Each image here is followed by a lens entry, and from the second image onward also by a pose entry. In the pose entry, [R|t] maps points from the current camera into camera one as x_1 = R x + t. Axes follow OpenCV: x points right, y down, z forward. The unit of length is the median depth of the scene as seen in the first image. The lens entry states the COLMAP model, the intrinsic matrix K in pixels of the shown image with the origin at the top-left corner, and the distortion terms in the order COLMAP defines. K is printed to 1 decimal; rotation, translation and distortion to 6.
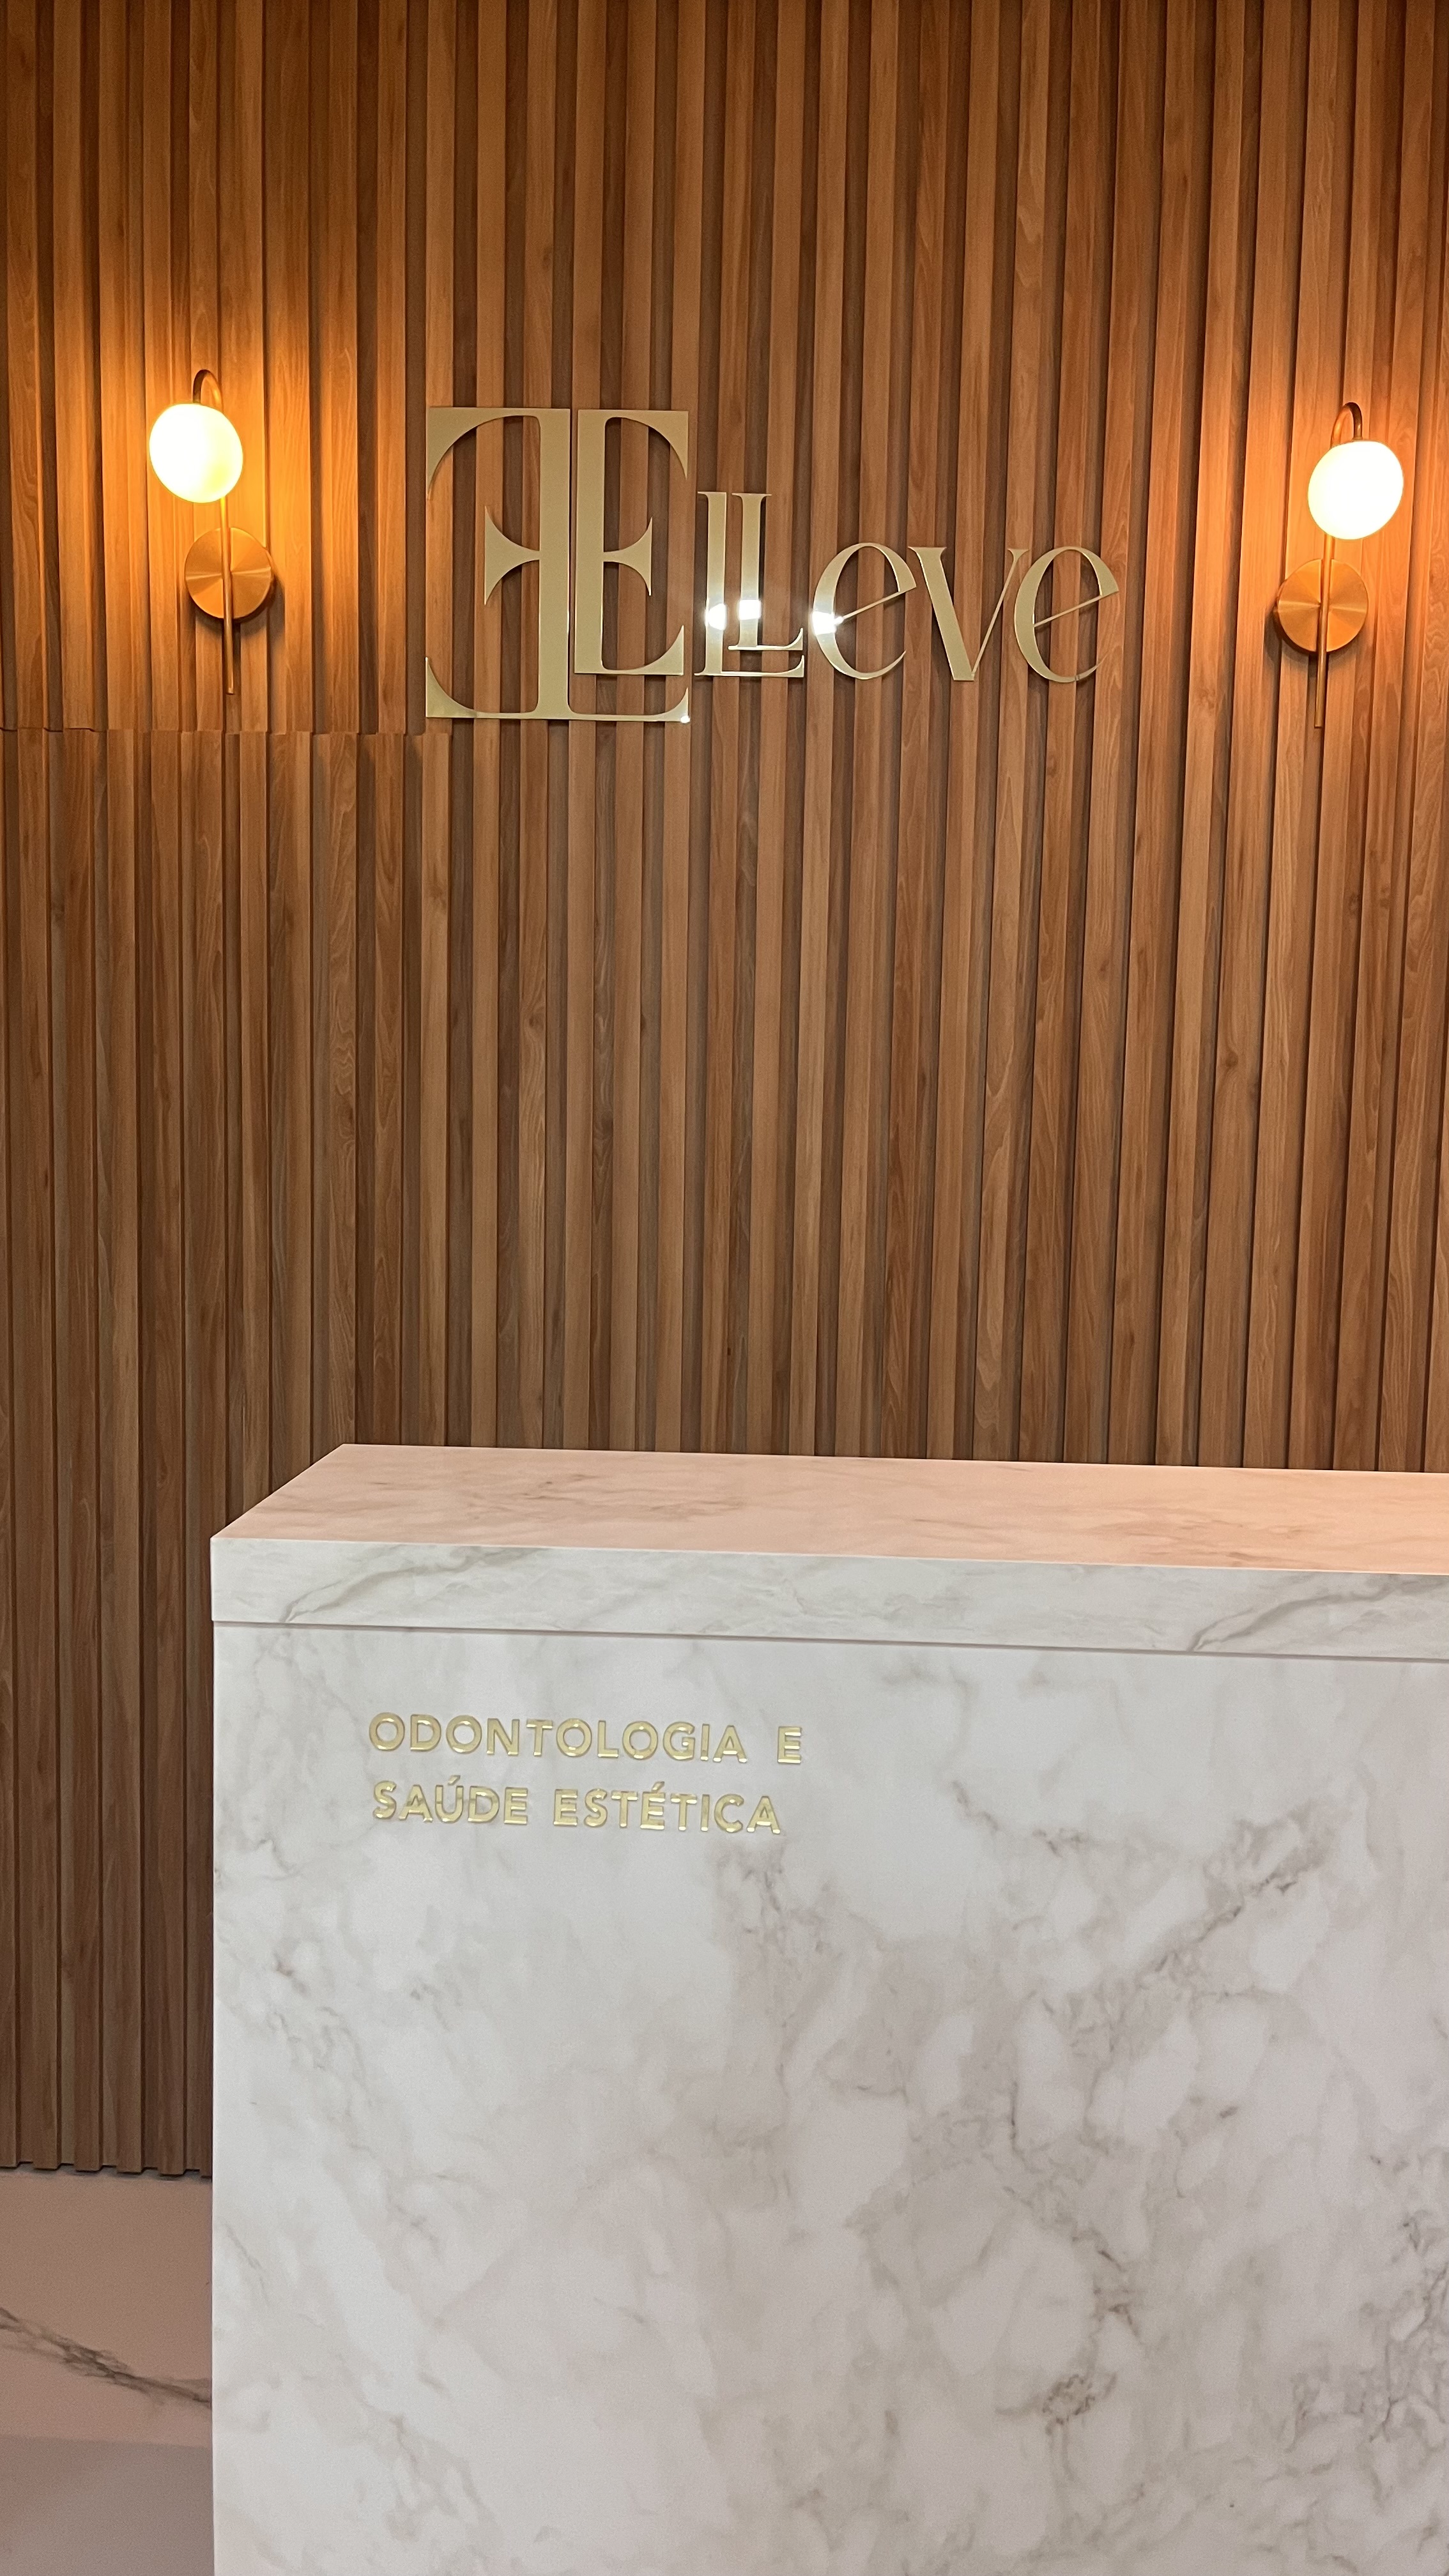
lens RADIAL K [[1939.4, 0, 723.9], [0, 1939.4, 1306.0], [0, 0, 1]] dist [0.064196, -0.078153]
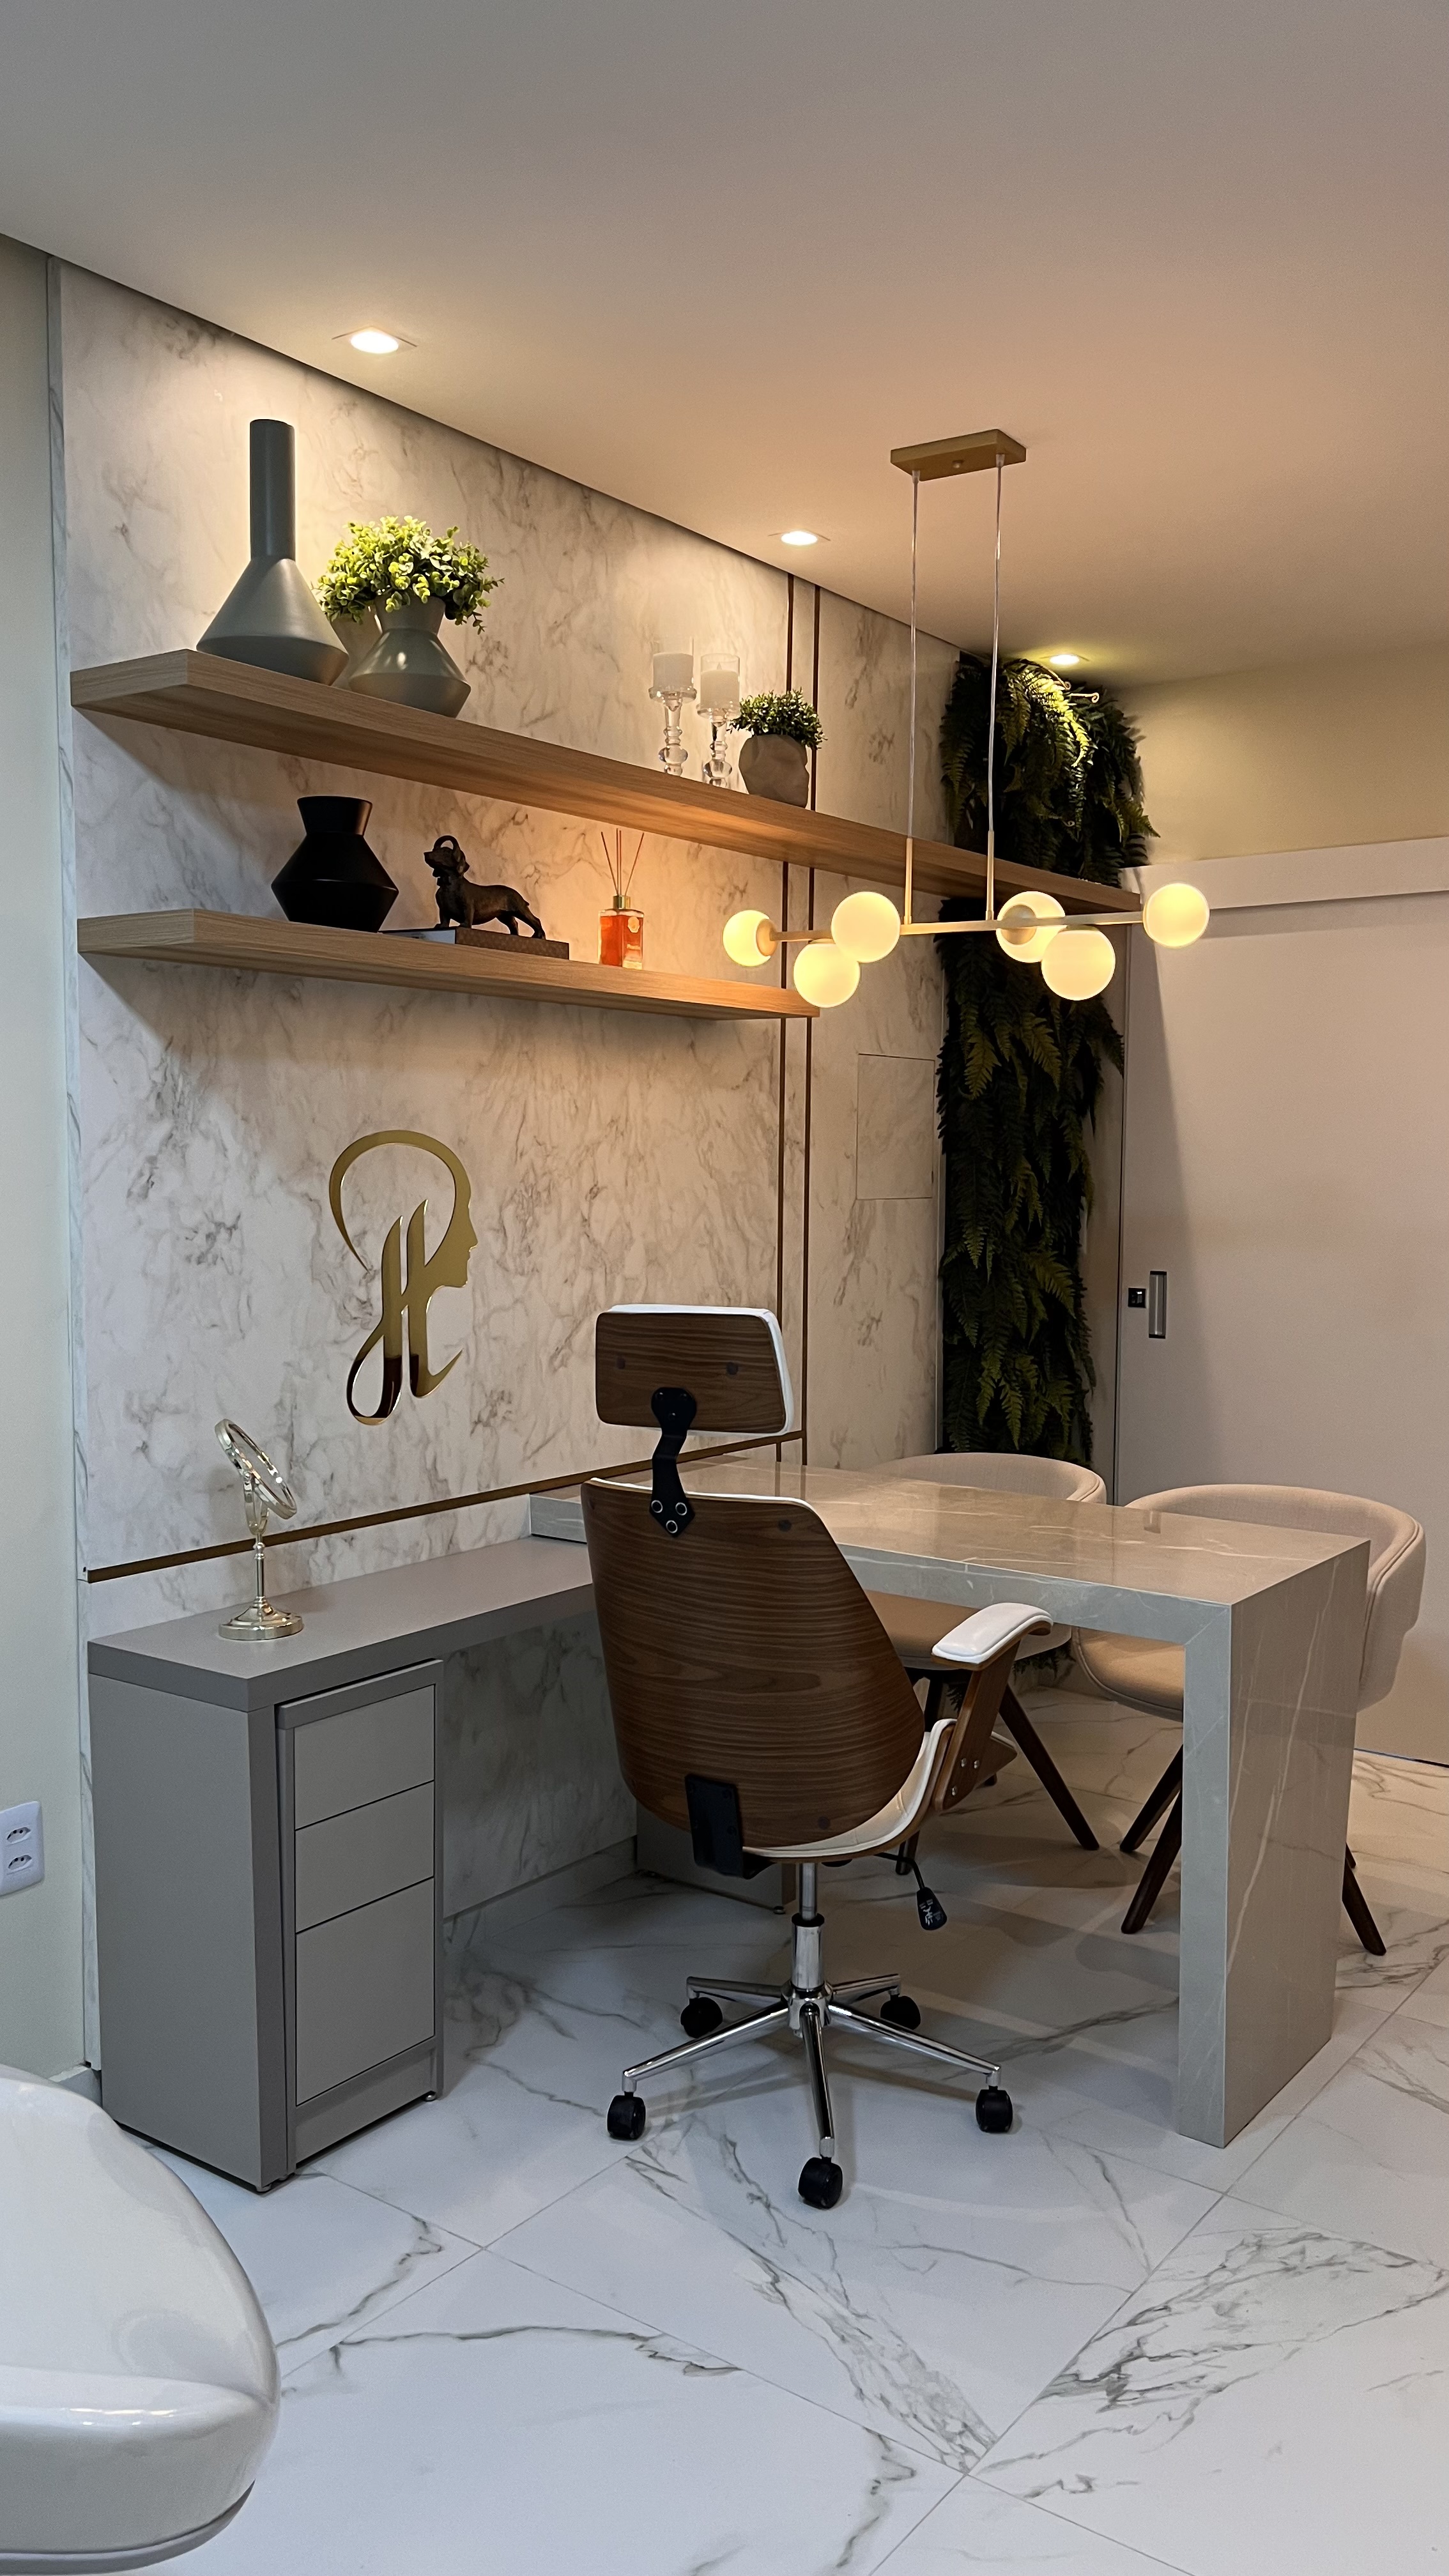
lens RADIAL K [[1939.4, 0, 748.0], [0, 1939.4, 1300.3], [0, 0, 1]] dist [0.064196, -0.078153]
pose [[-0.615254, 0.072836, -0.784957, 1.326969], [0.064141, -0.987796, -0.141931, 0.427008], [-0.785715, -0.137671, 0.603074, -0.637963]]
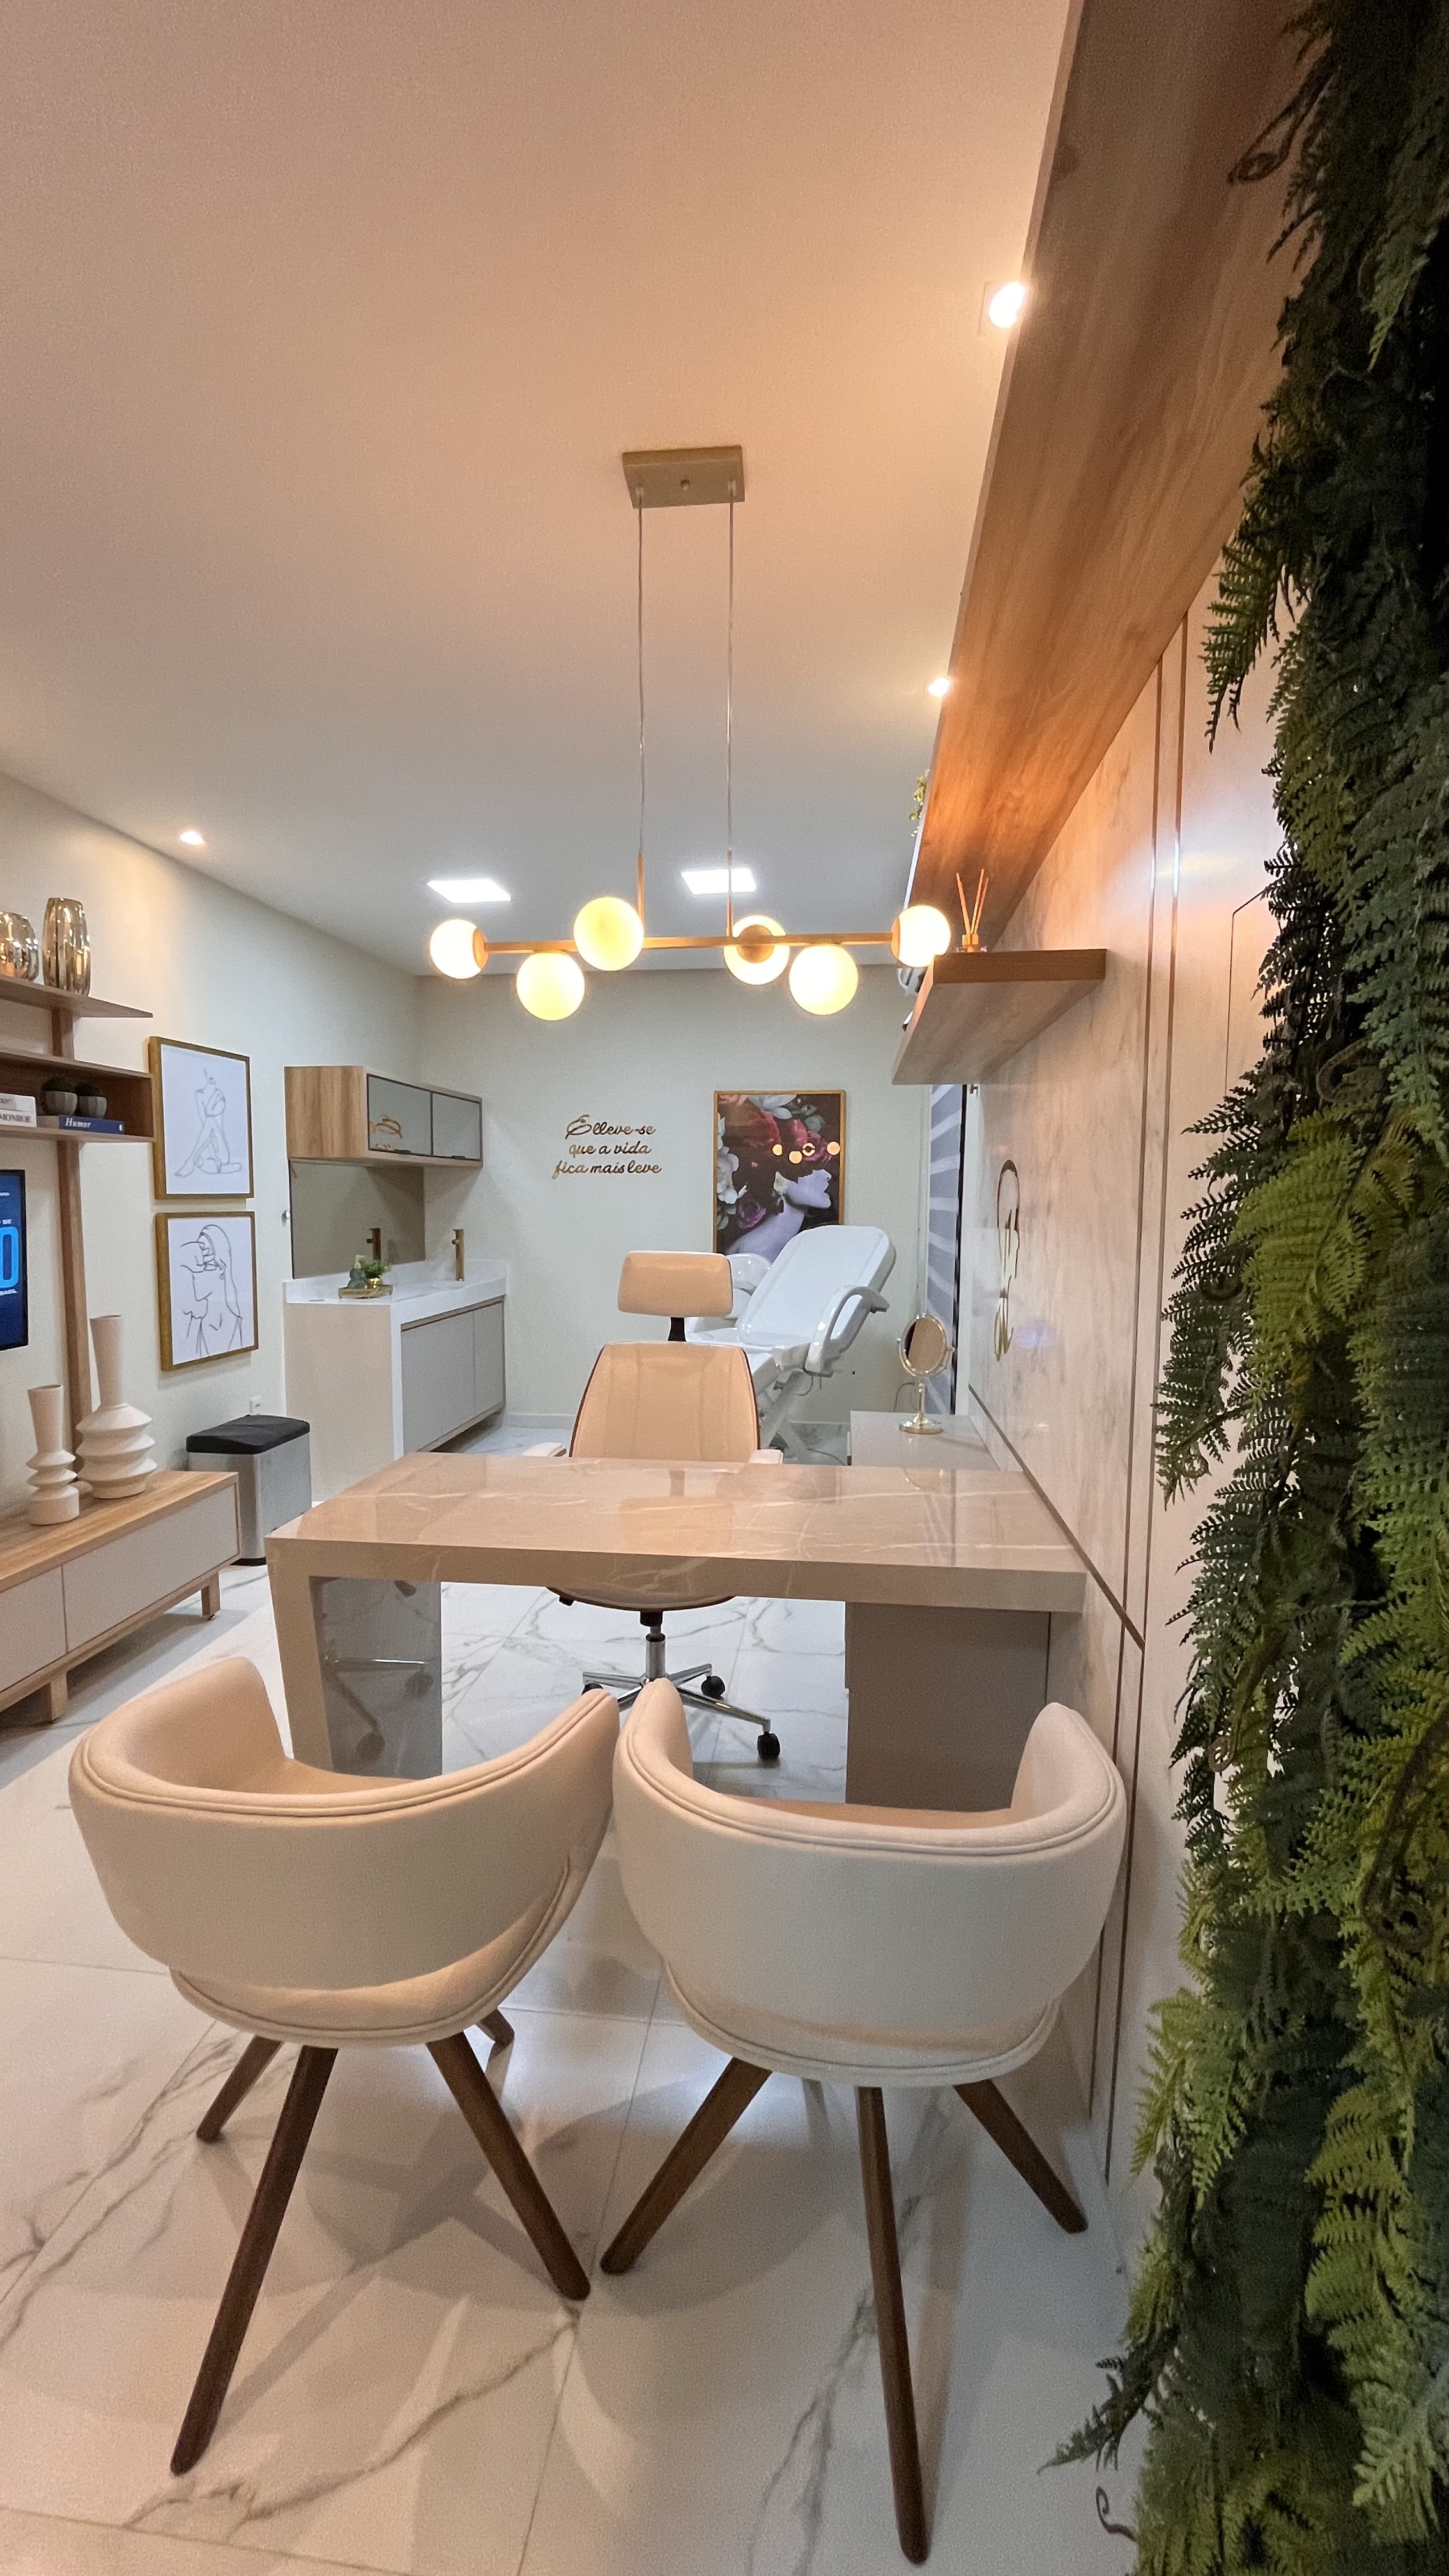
lens RADIAL K [[1040.8, 0, 724.7], [0, 1040.8, 1284.2], [0, 0, 1]] dist [-0.006320, 0.000244]
pose [[0.149439, -0.062989, 0.986763, -0.843692], [-0.074141, -0.995873, -0.052342, 0.275813], [0.985987, -0.065338, -0.153492, 0.347249]]
